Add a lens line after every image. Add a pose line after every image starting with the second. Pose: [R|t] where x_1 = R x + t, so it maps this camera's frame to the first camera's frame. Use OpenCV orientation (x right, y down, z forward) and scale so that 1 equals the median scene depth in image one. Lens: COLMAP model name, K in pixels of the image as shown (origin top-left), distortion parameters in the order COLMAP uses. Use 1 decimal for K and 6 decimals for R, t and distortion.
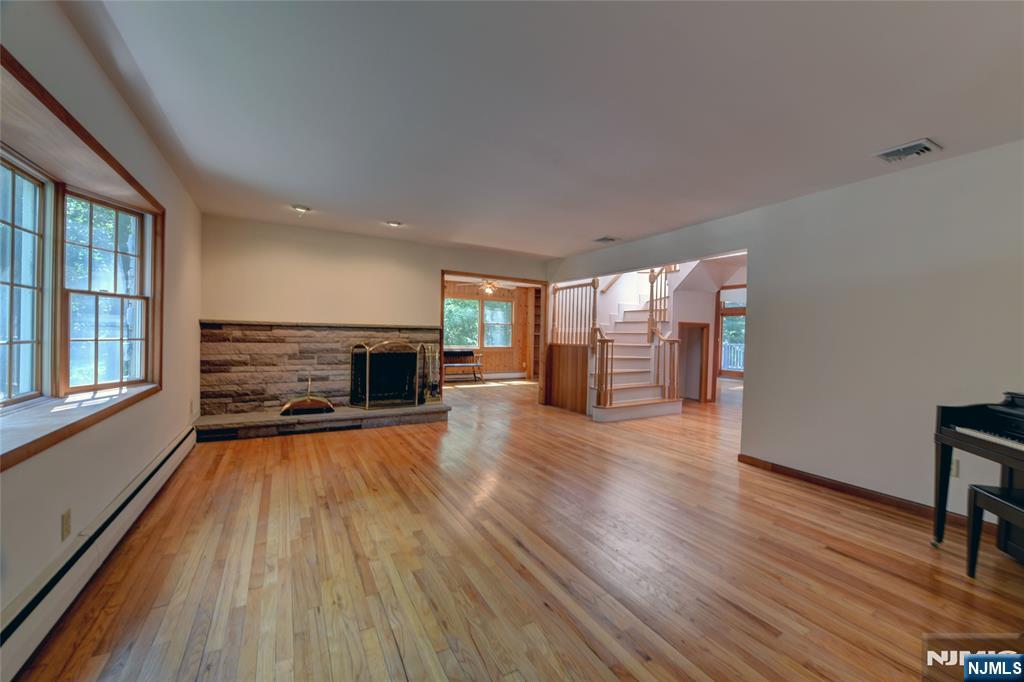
lens RADIAL K [[406.4, 0, 515.4], [0, 406.4, 341.9], [0, 0, 1]] dist [-0.009551, -0.000526]
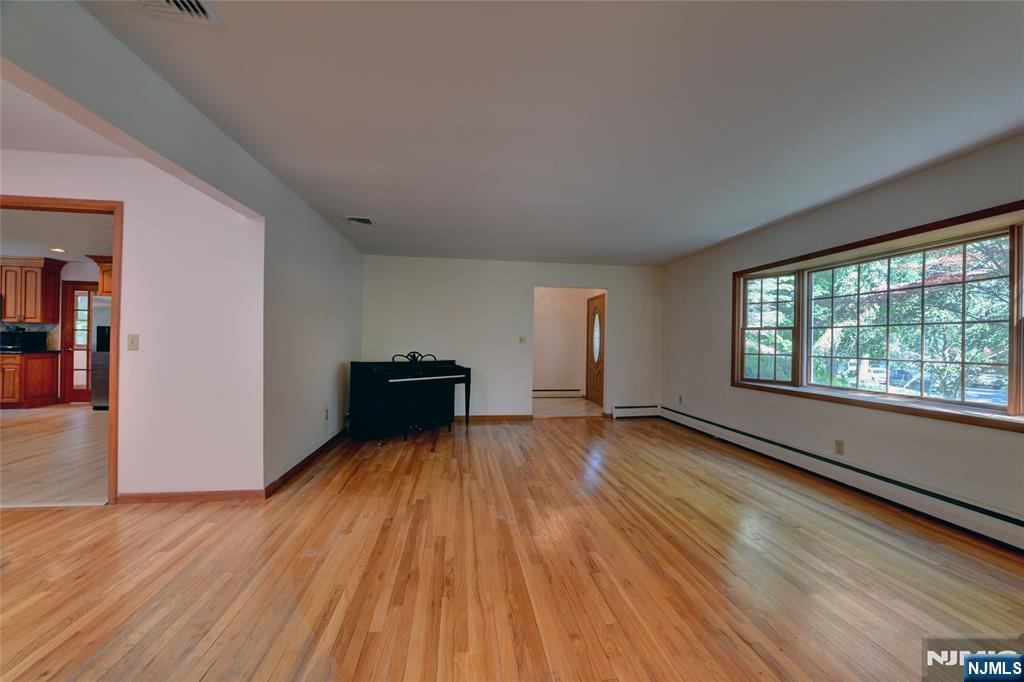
lens RADIAL K [[406.4, 0, 515.4], [0, 406.4, 341.9], [0, 0, 1]] dist [-0.009551, -0.000526]
pose [[-0.922598, -0.036129, 0.384067, -0.256714], [-0.029877, 0.999306, 0.022236, -0.048420], [-0.384604, 0.009040, -0.923037, 2.385419]]
